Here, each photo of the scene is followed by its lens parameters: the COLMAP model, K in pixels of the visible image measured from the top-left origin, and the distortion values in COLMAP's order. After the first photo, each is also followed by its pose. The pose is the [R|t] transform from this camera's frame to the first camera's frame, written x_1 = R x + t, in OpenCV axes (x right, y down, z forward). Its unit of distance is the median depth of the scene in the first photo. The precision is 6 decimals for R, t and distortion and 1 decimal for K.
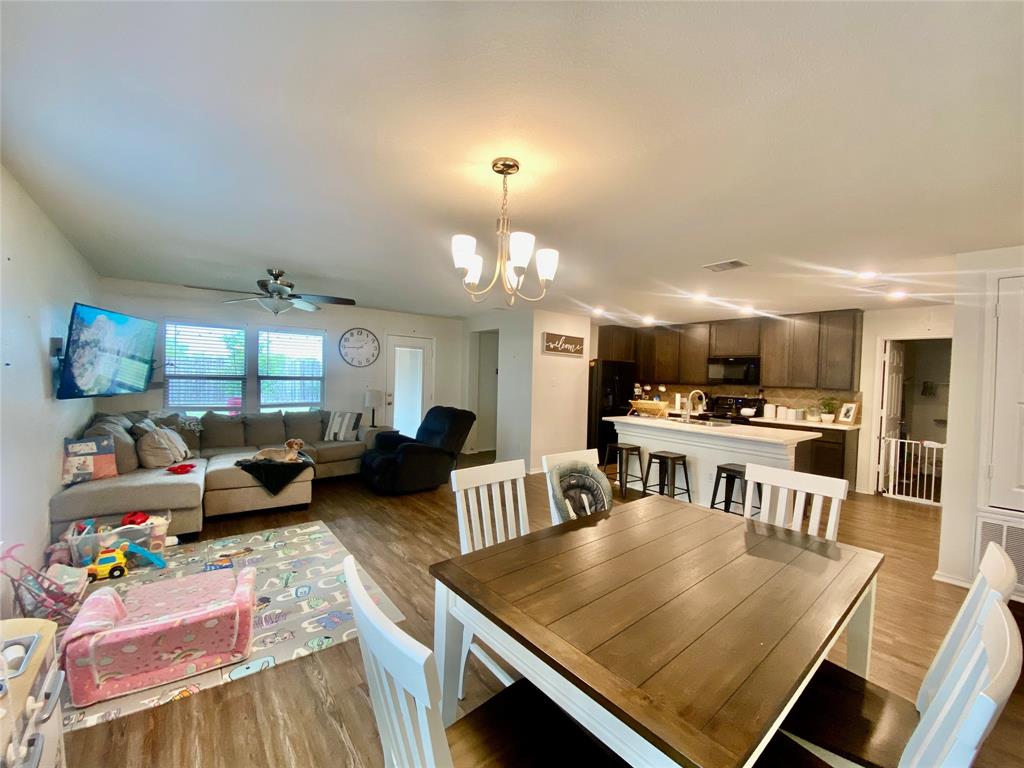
lens RADIAL K [[420.8, 0, 512.0], [0, 420.8, 384.0], [0, 0, 1]] dist [-0.008636, -0.000024]
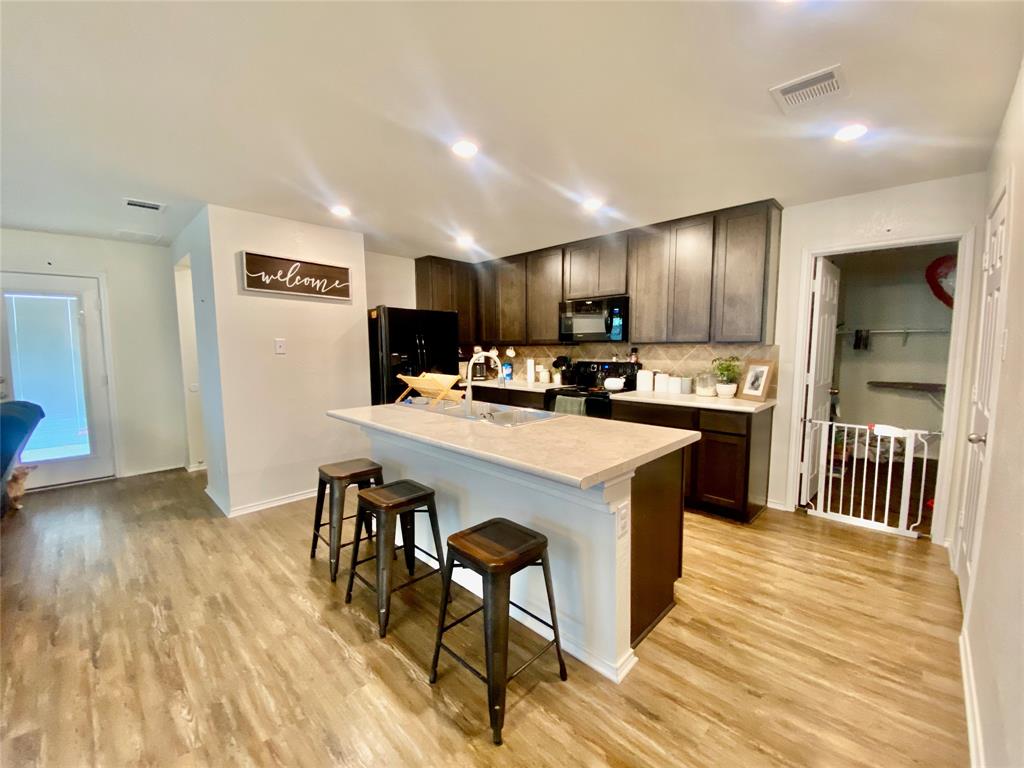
lens RADIAL K [[403.8, 0, 532.1], [0, 403.8, 381.8], [0, 0, 1]] dist [0.015434, 0.000004]
pose [[0.986461, -0.042821, 0.158308, 0.366020], [0.032157, 0.997076, 0.069326, 0.017904], [-0.160813, -0.063297, 0.984953, 0.444849]]
